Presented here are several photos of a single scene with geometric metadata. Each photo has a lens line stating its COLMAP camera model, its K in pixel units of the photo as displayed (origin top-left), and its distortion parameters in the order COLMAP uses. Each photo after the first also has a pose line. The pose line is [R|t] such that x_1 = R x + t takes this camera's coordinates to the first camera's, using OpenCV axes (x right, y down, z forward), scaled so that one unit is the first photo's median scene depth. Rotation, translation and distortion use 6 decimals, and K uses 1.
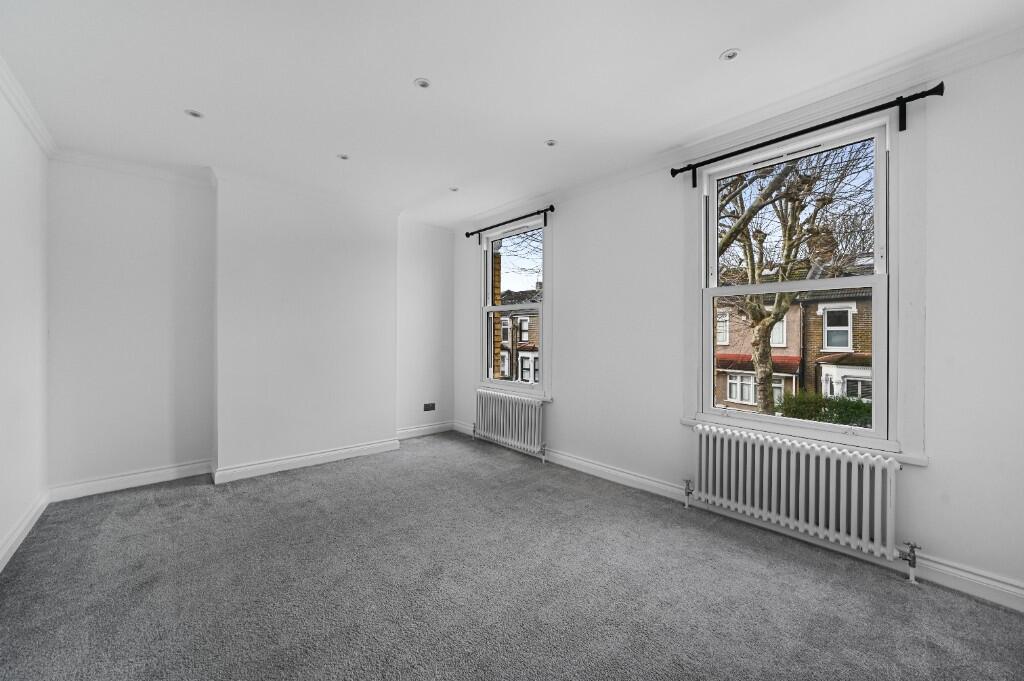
lens RADIAL K [[401.4, 0, 508.7], [0, 401.4, 339.0], [0, 0, 1]] dist [-0.019879, 0.009346]
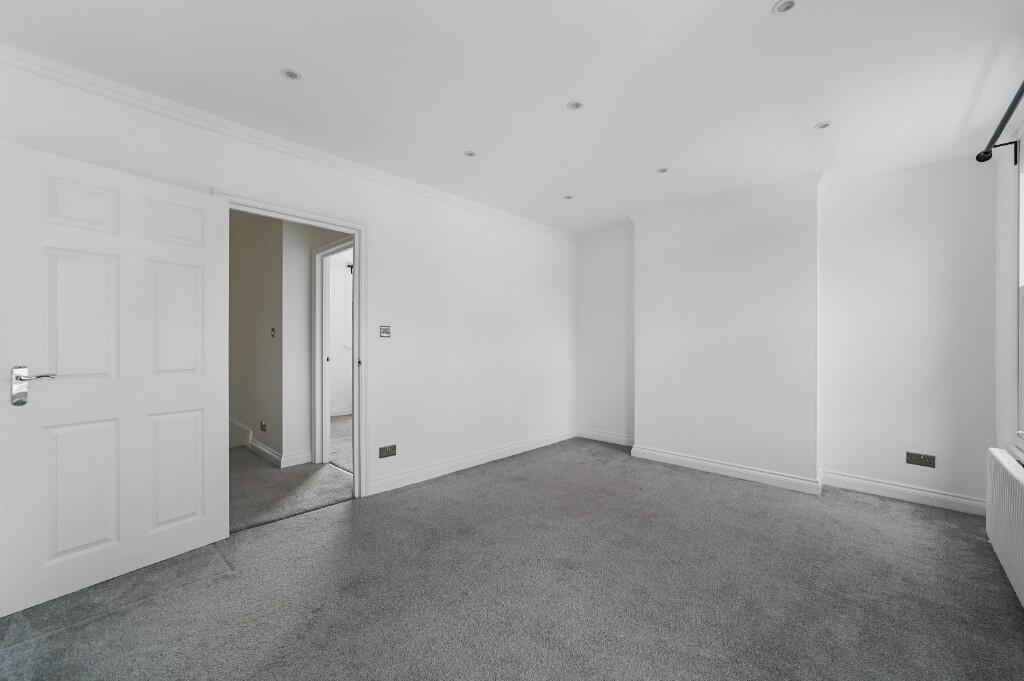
lens RADIAL K [[401.4, 0, 508.7], [0, 401.4, 339.0], [0, 0, 1]] dist [-0.019879, 0.009346]
pose [[0.100911, -0.007798, -0.994865, 0.521436], [-0.017291, 0.999804, -0.009591, 0.000087], [0.994745, 0.018170, 0.100757, 0.445195]]
